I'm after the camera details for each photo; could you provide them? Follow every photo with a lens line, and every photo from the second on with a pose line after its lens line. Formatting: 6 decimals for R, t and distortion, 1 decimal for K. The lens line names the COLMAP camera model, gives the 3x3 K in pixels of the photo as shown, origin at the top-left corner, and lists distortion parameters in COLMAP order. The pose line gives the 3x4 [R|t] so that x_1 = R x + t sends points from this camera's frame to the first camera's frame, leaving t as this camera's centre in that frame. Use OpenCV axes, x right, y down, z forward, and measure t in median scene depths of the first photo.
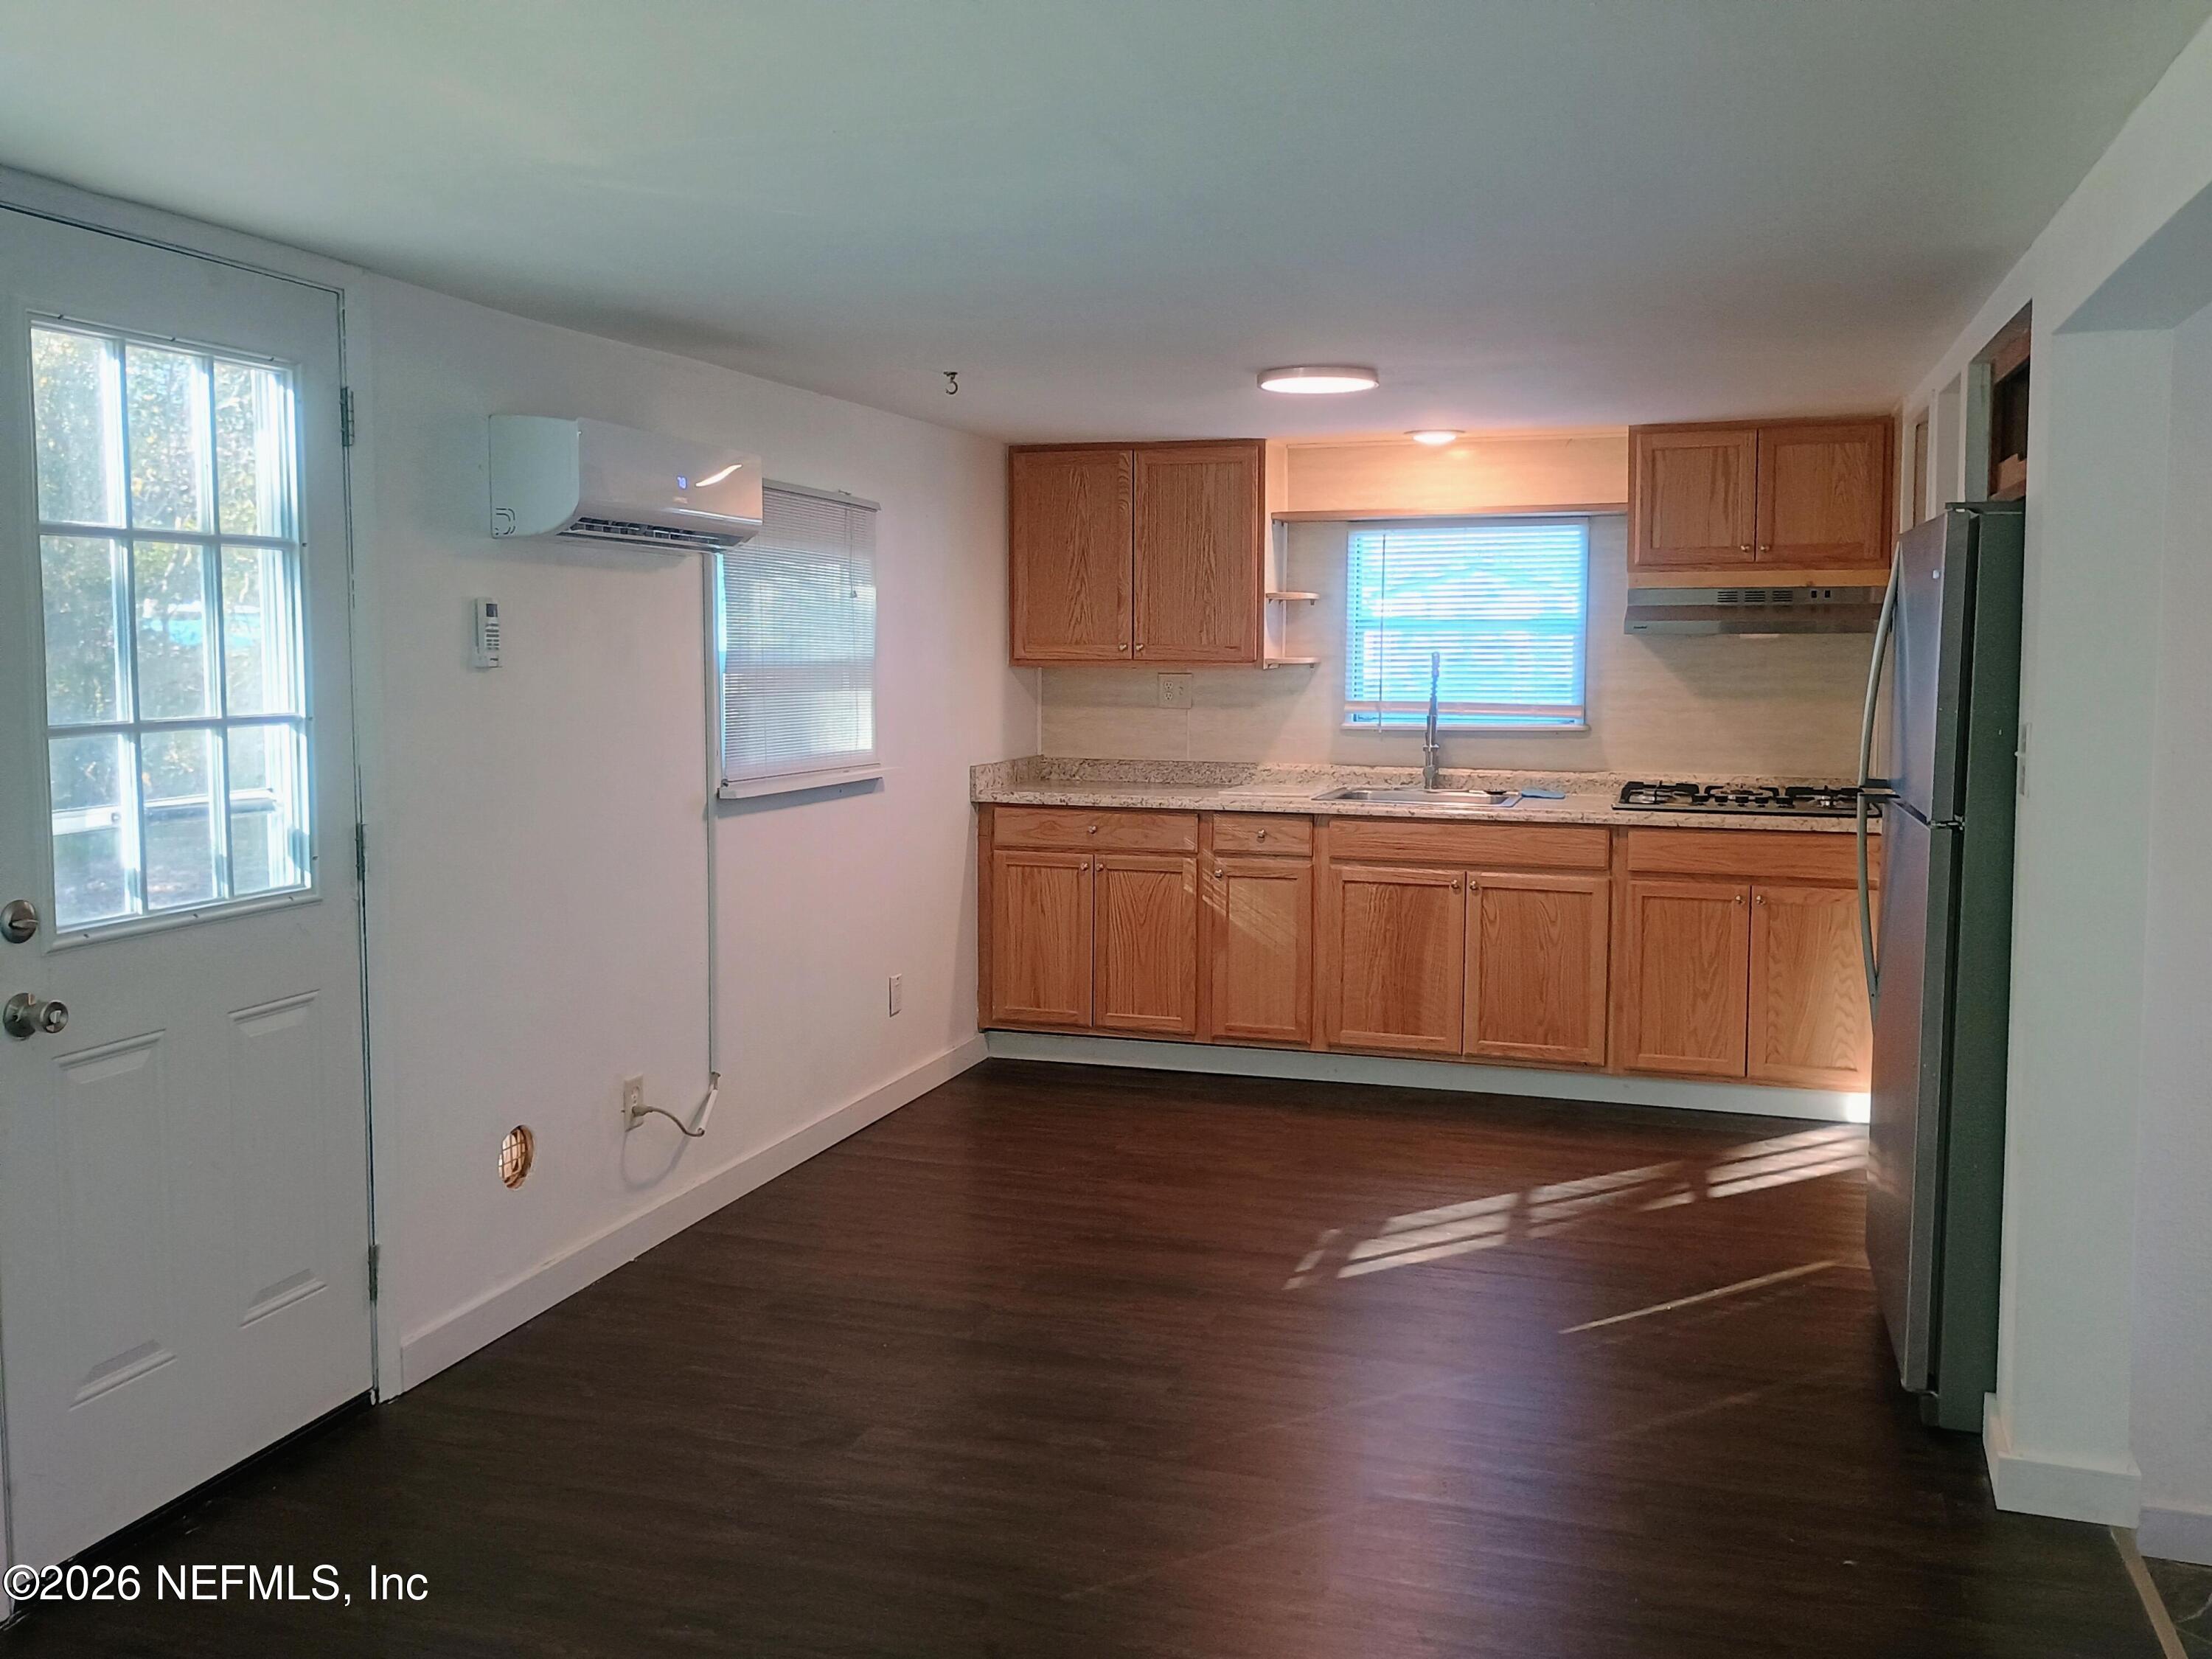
lens RADIAL K [[1834.6, 0, 1102.3], [0, 1834.6, 825.0], [0, 0, 1]] dist [-0.016743, -0.007300]
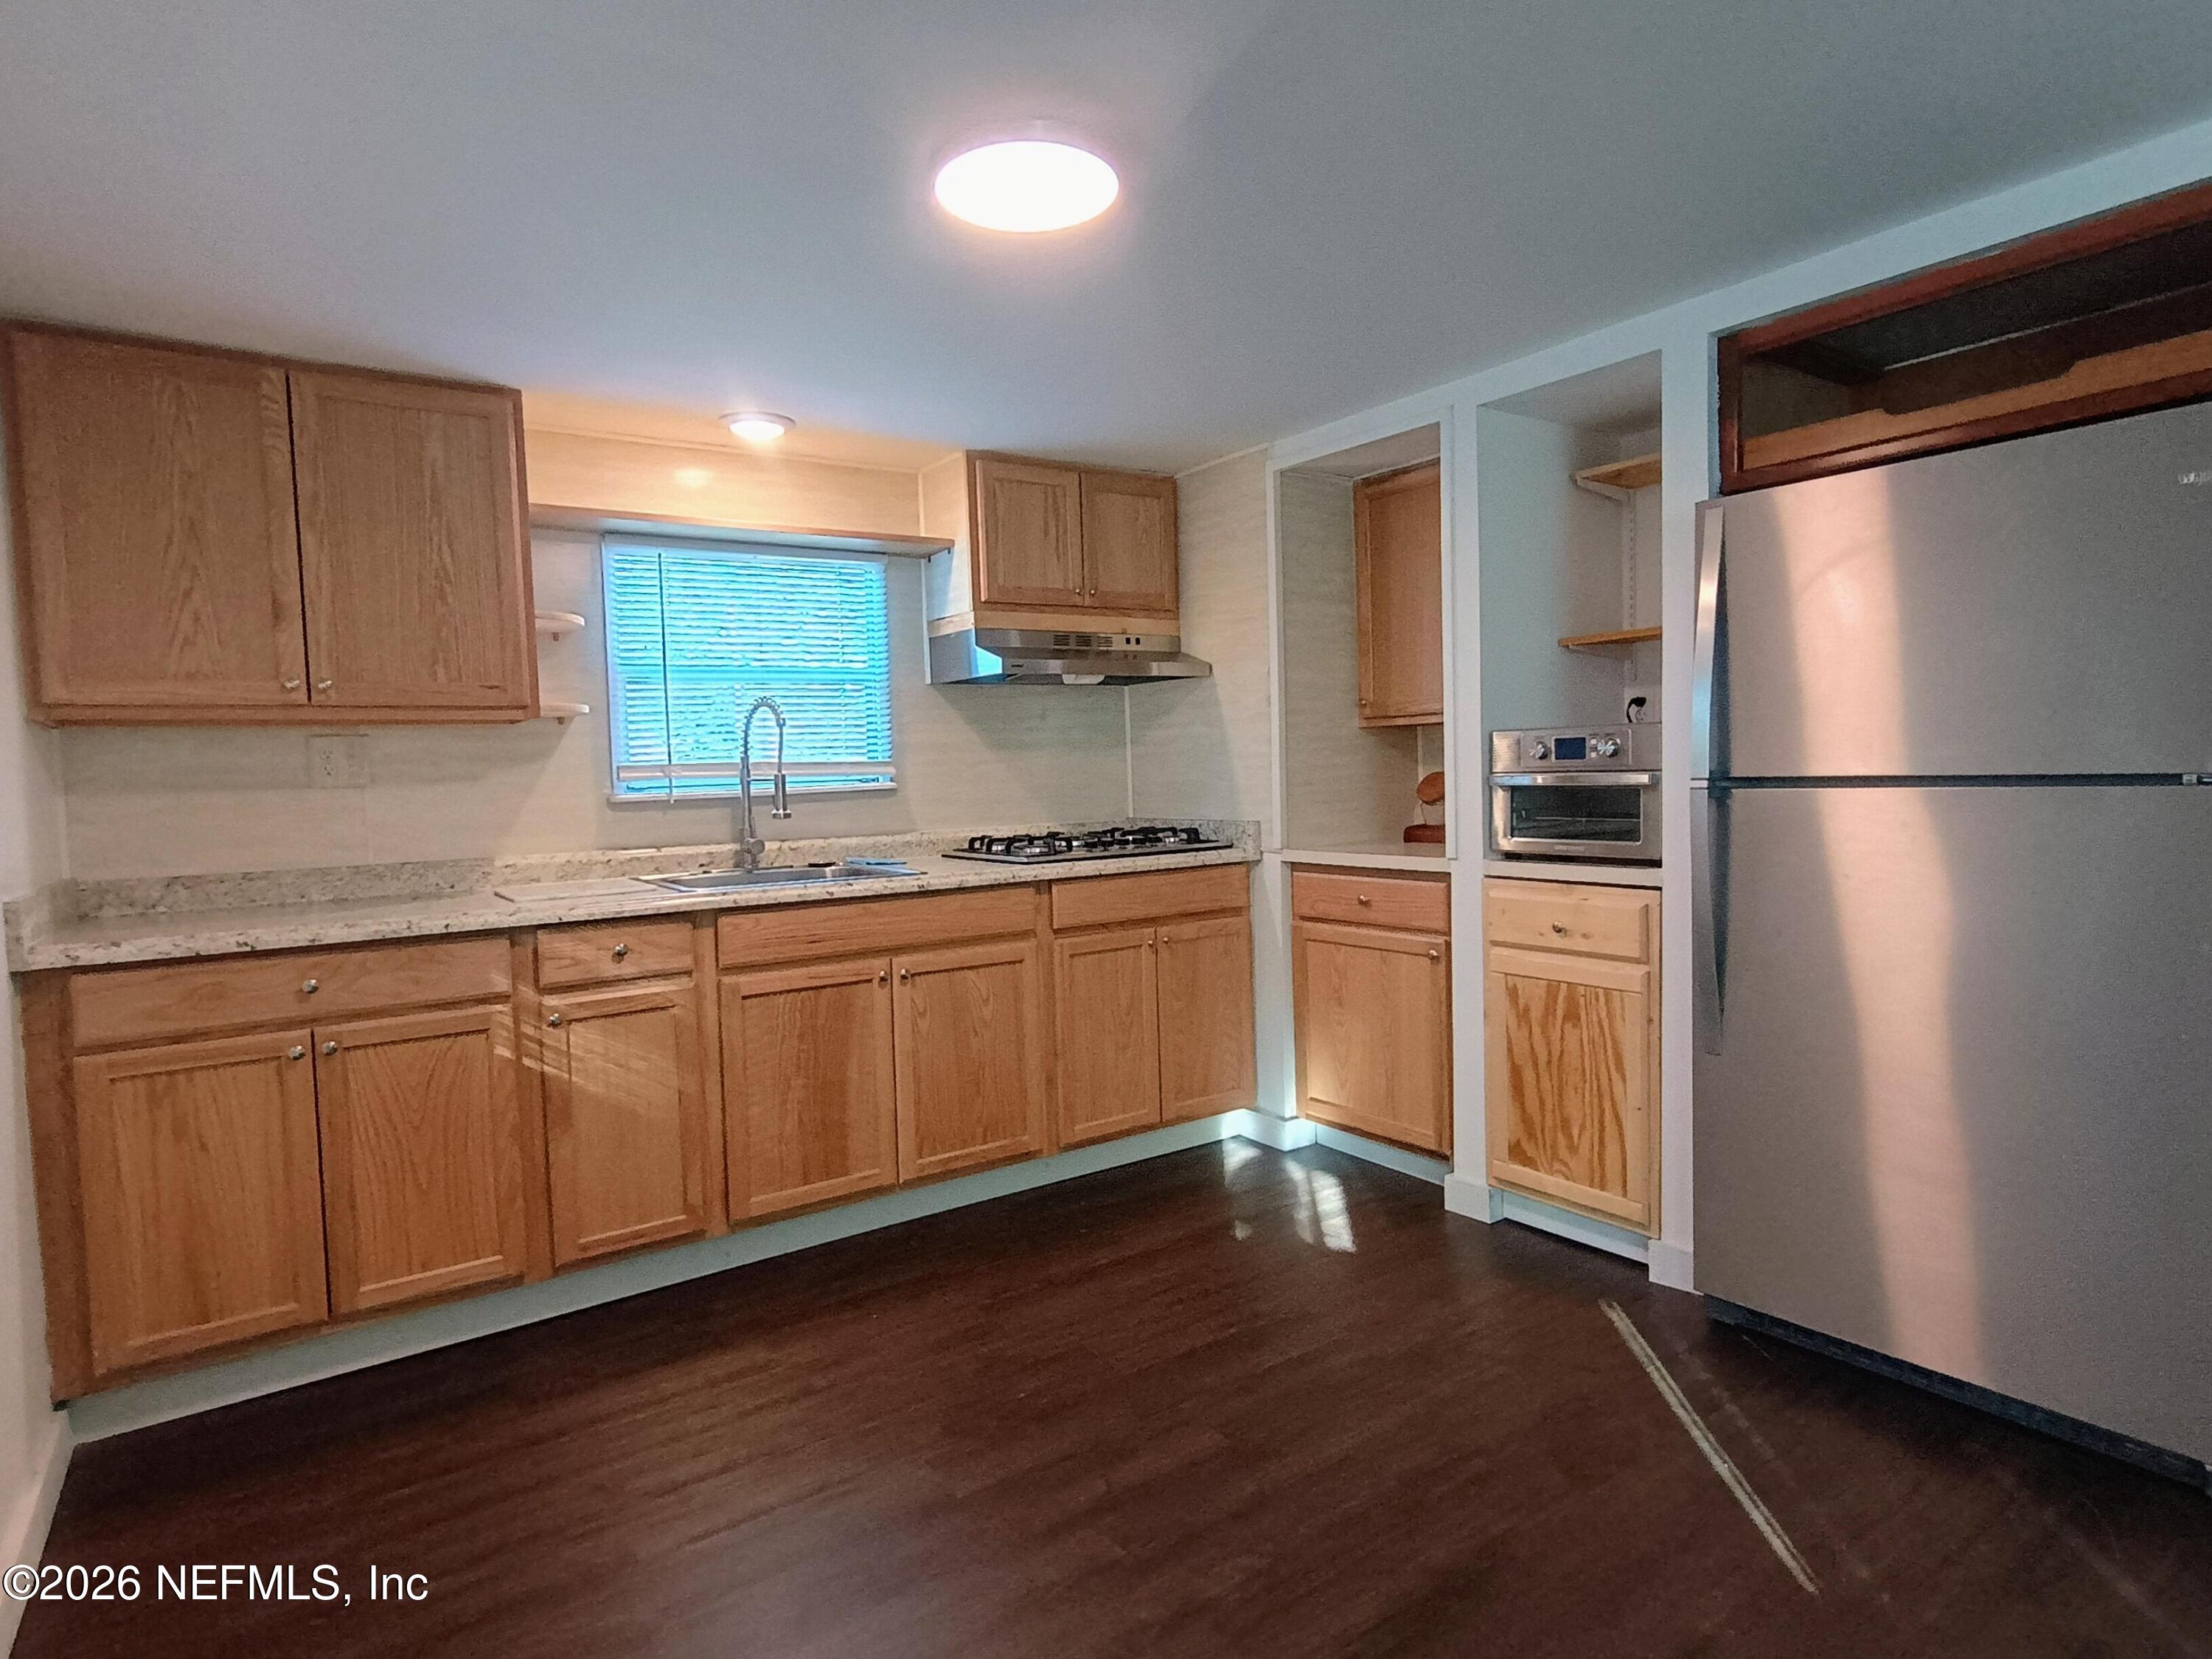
lens RADIAL K [[1182.0, 0, 1104.2], [0, 1182.0, 830.4], [0, 0, 1]] dist [-0.002201, -0.000247]
pose [[0.611272, -0.065301, 0.788722, -0.145595], [0.110707, 0.993847, -0.003515, -0.017736], [-0.783639, 0.089466, 0.614740, 0.574987]]
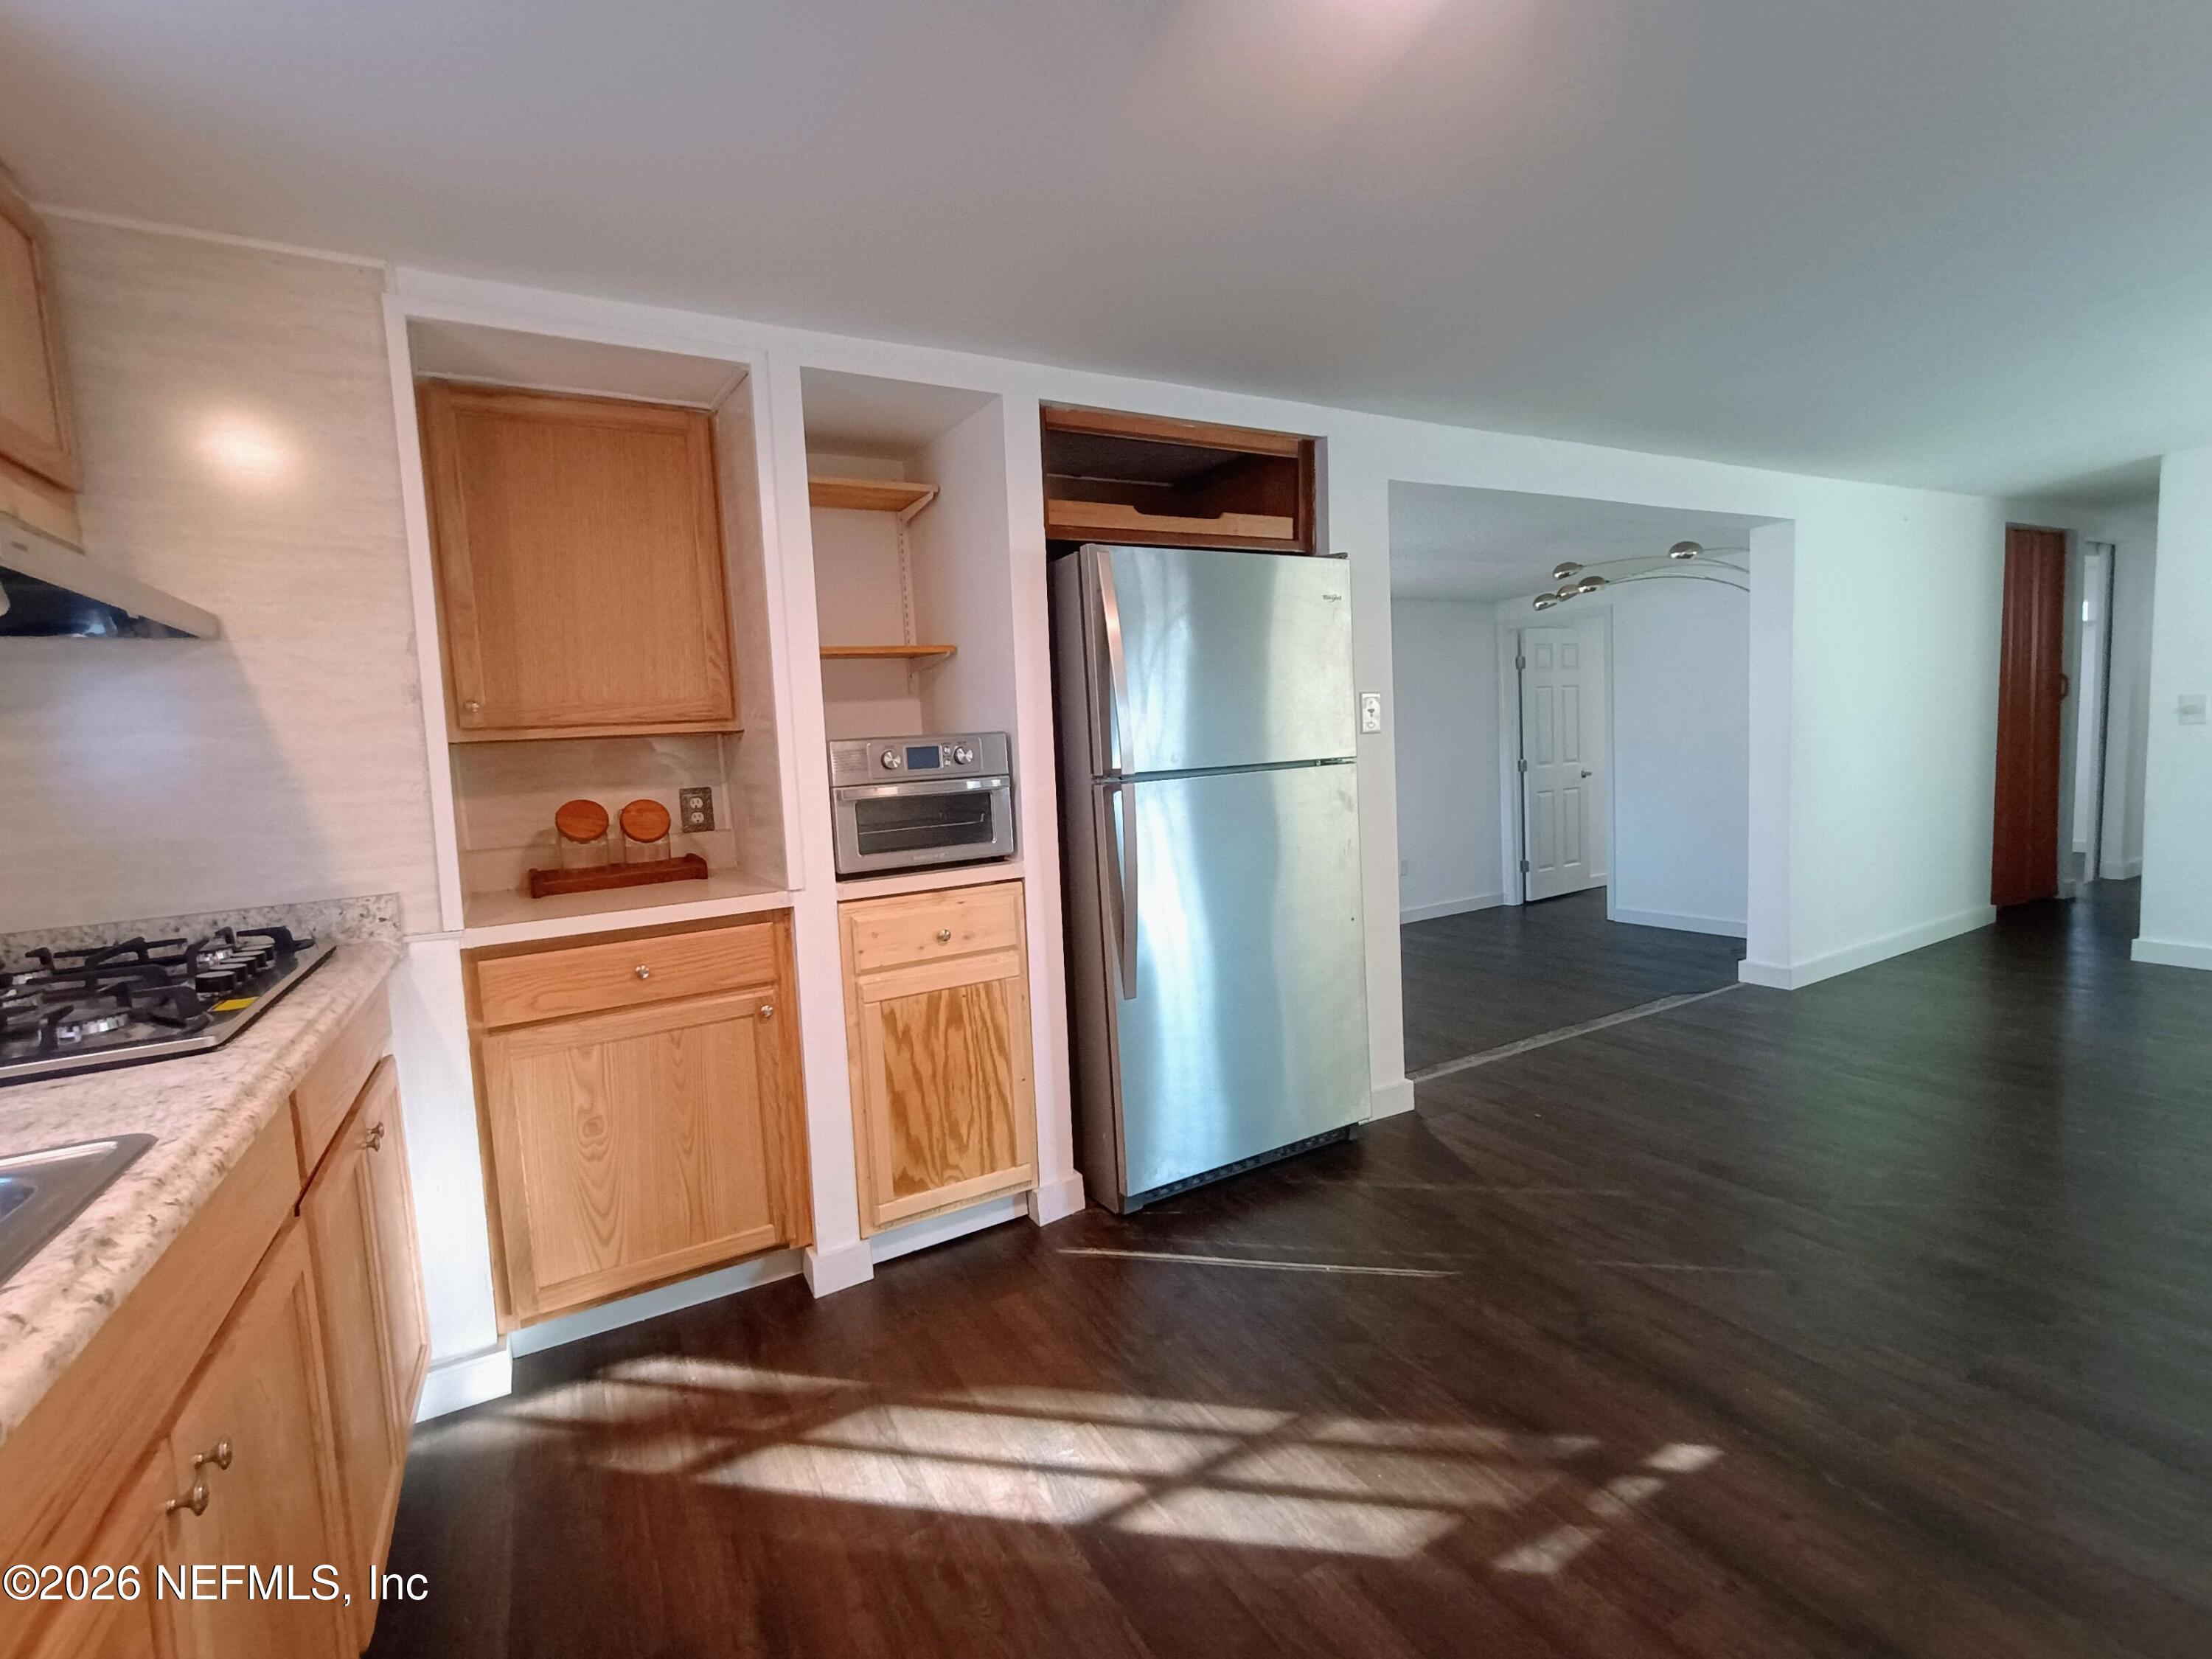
lens RADIAL K [[998.0, 0, 1109.2], [0, 998.0, 834.8], [0, 0, 1]] dist [-0.002401, 0.000816]
pose [[-0.729390, -0.026268, 0.683593, 0.011270], [0.120060, 0.978838, 0.165717, -0.057322], [-0.673480, 0.202945, -0.710801, 0.947046]]
